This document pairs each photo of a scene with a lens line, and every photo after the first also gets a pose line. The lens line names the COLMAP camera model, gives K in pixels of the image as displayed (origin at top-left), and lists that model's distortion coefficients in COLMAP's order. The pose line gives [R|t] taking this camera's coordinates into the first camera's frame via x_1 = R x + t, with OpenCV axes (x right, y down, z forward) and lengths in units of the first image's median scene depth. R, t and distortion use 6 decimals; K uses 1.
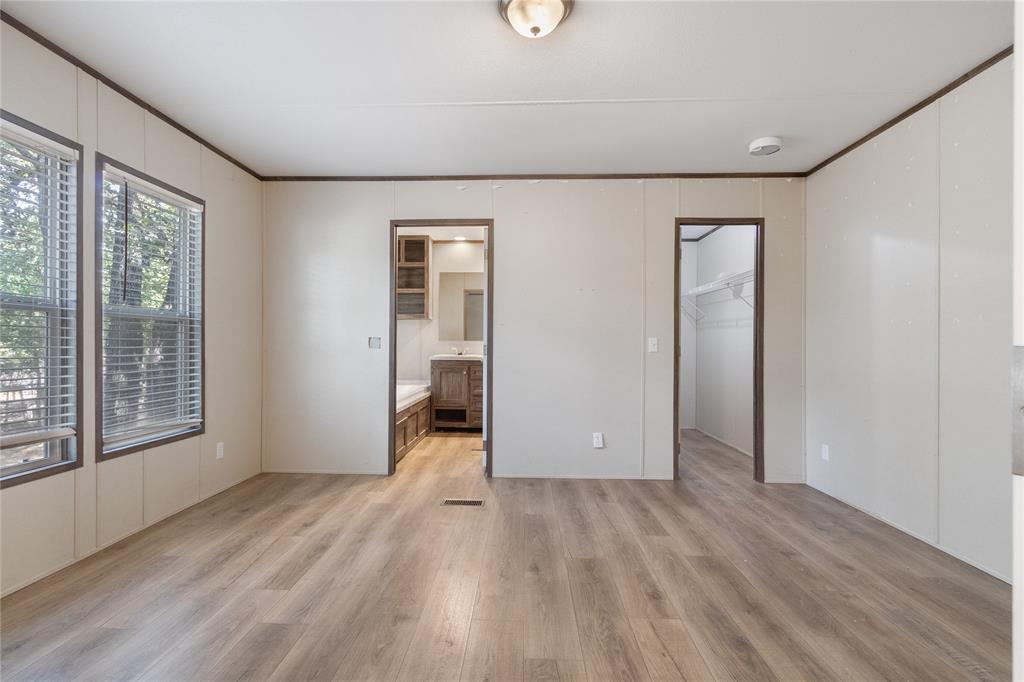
lens RADIAL K [[476.1, 0, 501.2], [0, 476.1, 346.3], [0, 0, 1]] dist [-0.000380, -0.000053]
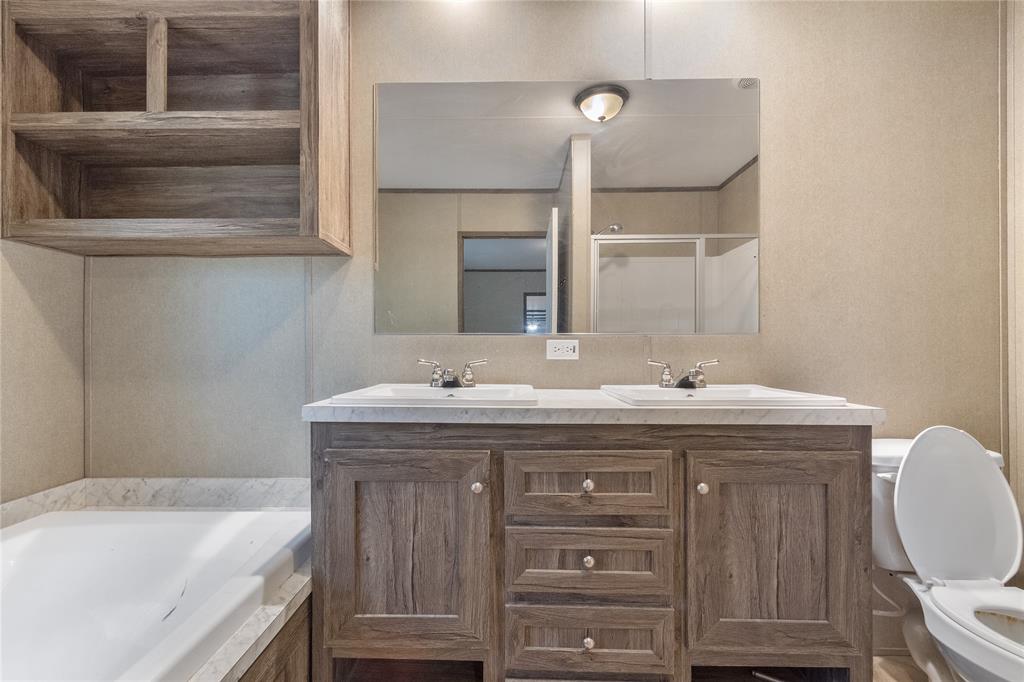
lens RADIAL K [[476.1, 0, 501.2], [0, 476.1, 346.3], [0, 0, 1]] dist [-0.000380, -0.000053]
pose [[0.999646, -0.004451, 0.026247, -0.113389], [0.004612, 0.999971, -0.006081, -0.004546], [-0.026219, 0.006200, 0.999637, 1.272344]]
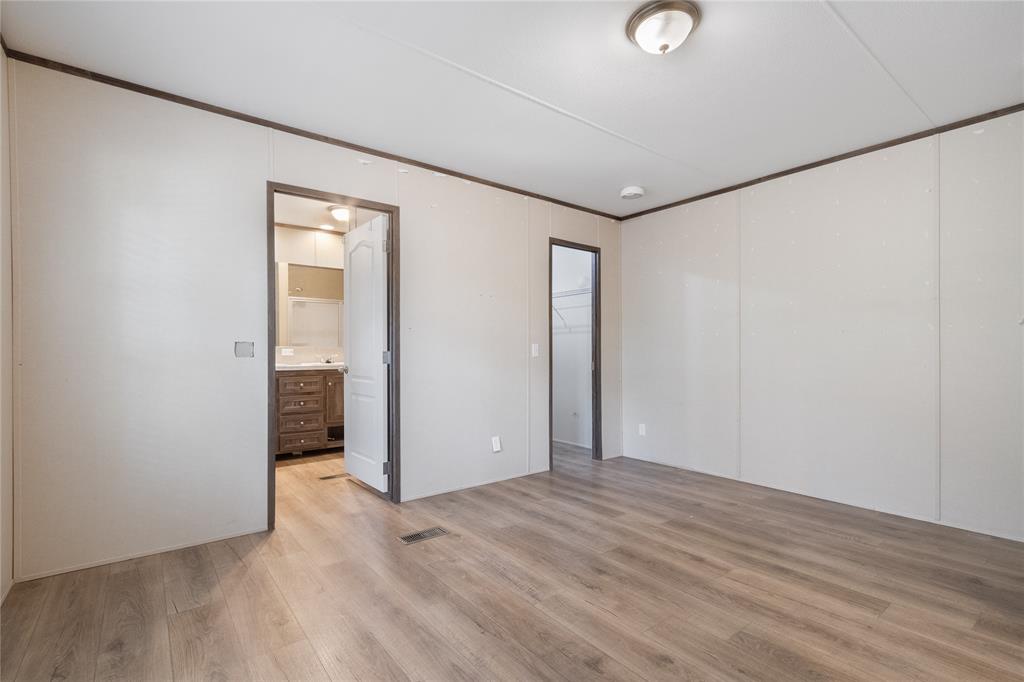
lens RADIAL K [[471.8, 0, 503.9], [0, 471.8, 357.6], [0, 0, 1]] dist [0.003961, -0.000607]
pose [[0.762707, -0.014981, 0.646571, -0.464495], [0.006766, 0.999862, 0.015186, -0.004059], [-0.646709, -0.007208, 0.762703, 0.231651]]
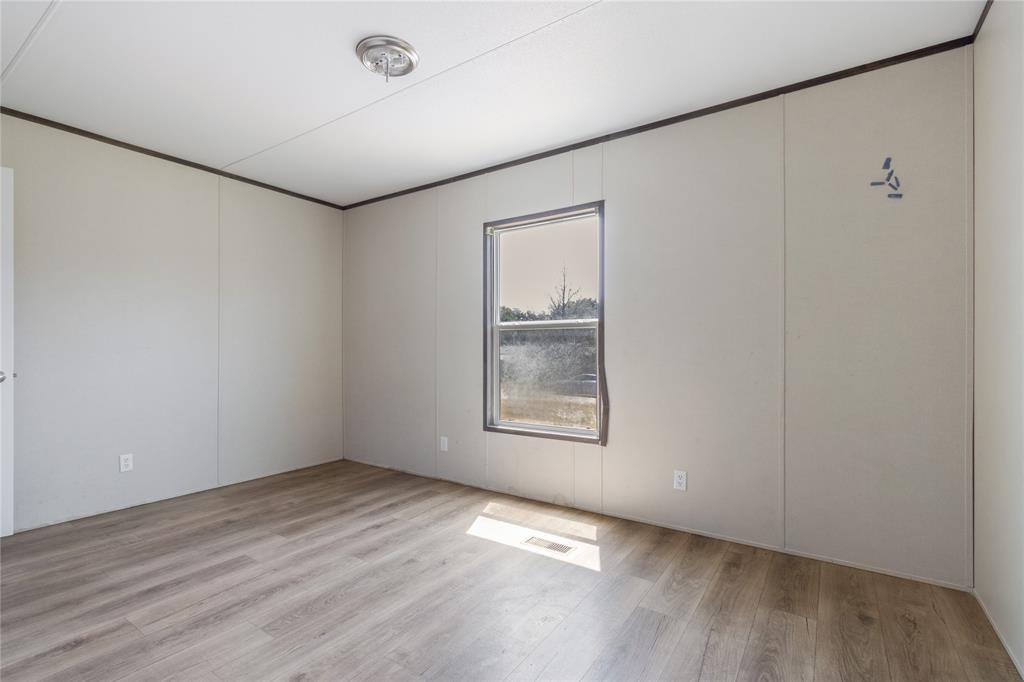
lens RADIAL K [[469.8, 0, 512.0], [0, 469.8, 341.0], [0, 0, 1]] dist [-0.002541, -0.000736]
pose [[-0.858922, 0.000079, 0.512107, -0.414080], [-0.006609, 0.999915, -0.011239, -0.005737], [-0.512064, -0.013038, -0.858848, 1.131373]]
